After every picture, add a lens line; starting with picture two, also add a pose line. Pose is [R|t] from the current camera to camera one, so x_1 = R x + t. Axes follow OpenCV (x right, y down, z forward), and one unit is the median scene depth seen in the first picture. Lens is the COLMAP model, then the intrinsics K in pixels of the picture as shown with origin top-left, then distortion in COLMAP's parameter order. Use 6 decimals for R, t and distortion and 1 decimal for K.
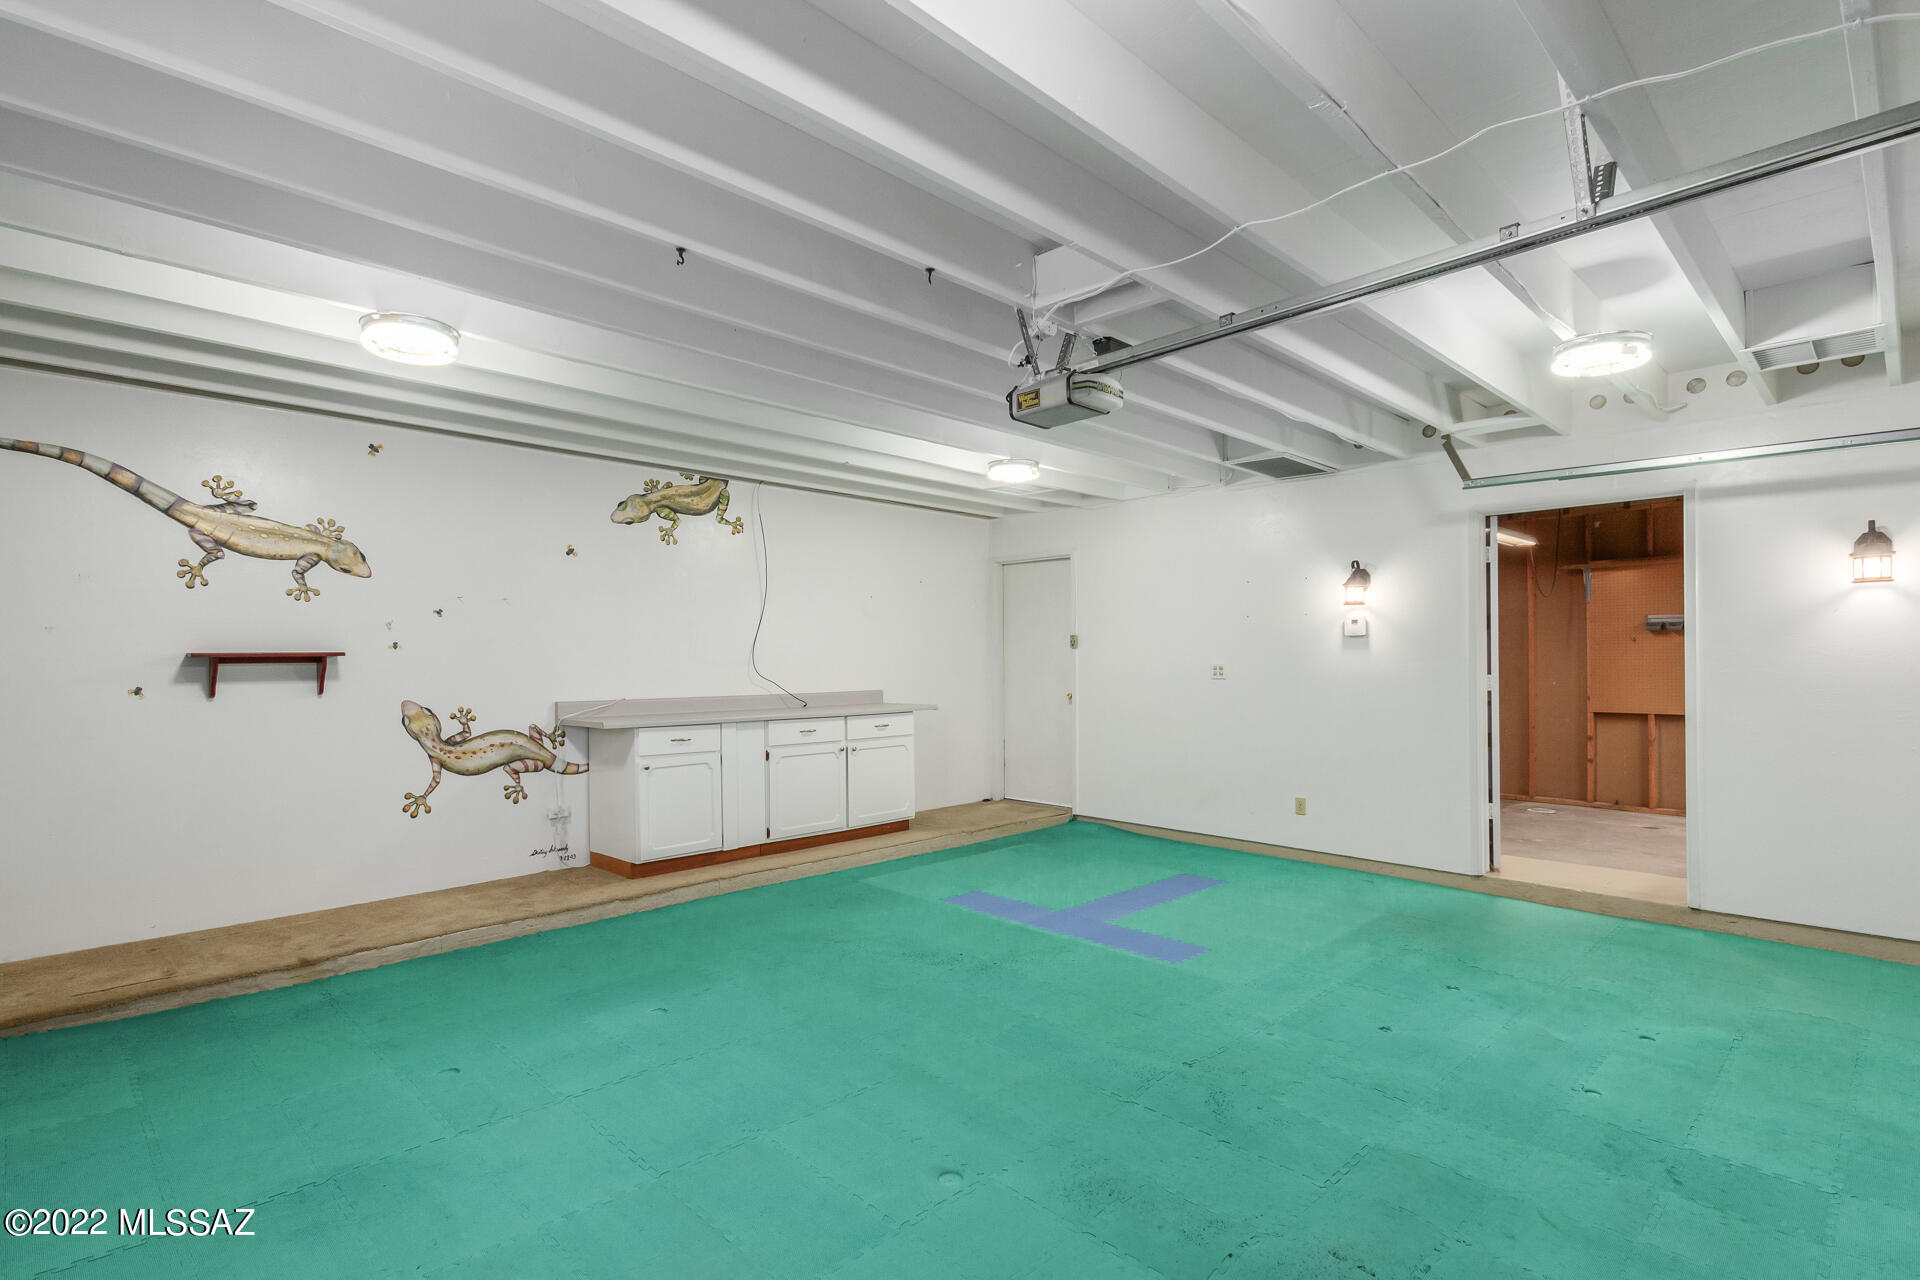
lens RADIAL K [[949.2, 0, 957.5], [0, 949.2, 645.1], [0, 0, 1]] dist [0.002650, 0.000364]
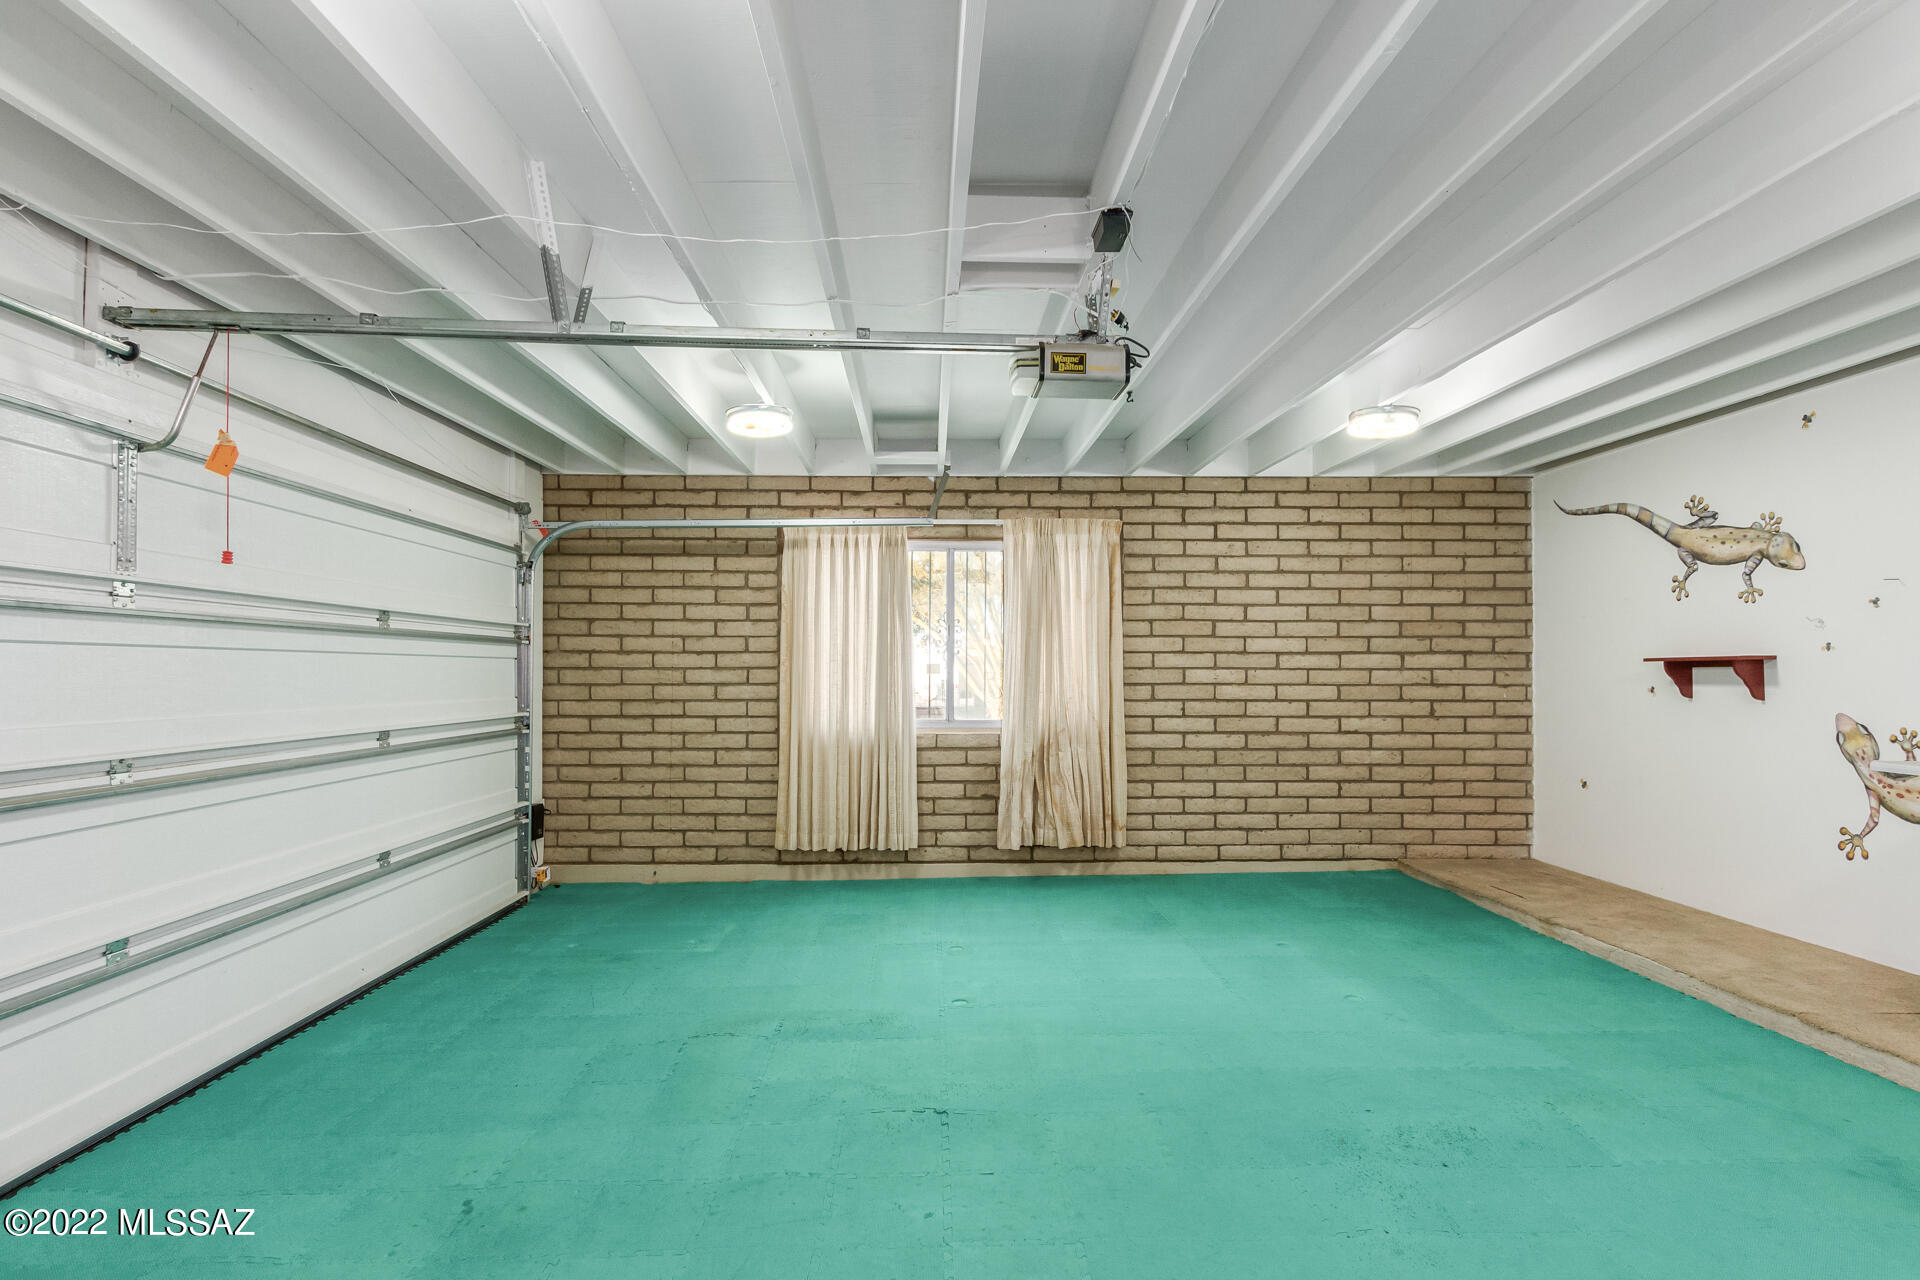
lens RADIAL K [[949.2, 0, 958.6], [0, 949.2, 647.3], [0, 0, 1]] dist [0.002650, 0.000364]
pose [[-0.683066, -0.016411, -0.730172, 0.559268], [0.007989, 0.999520, -0.029939, 0.021014], [0.730313, -0.026284, -0.682607, 1.053312]]
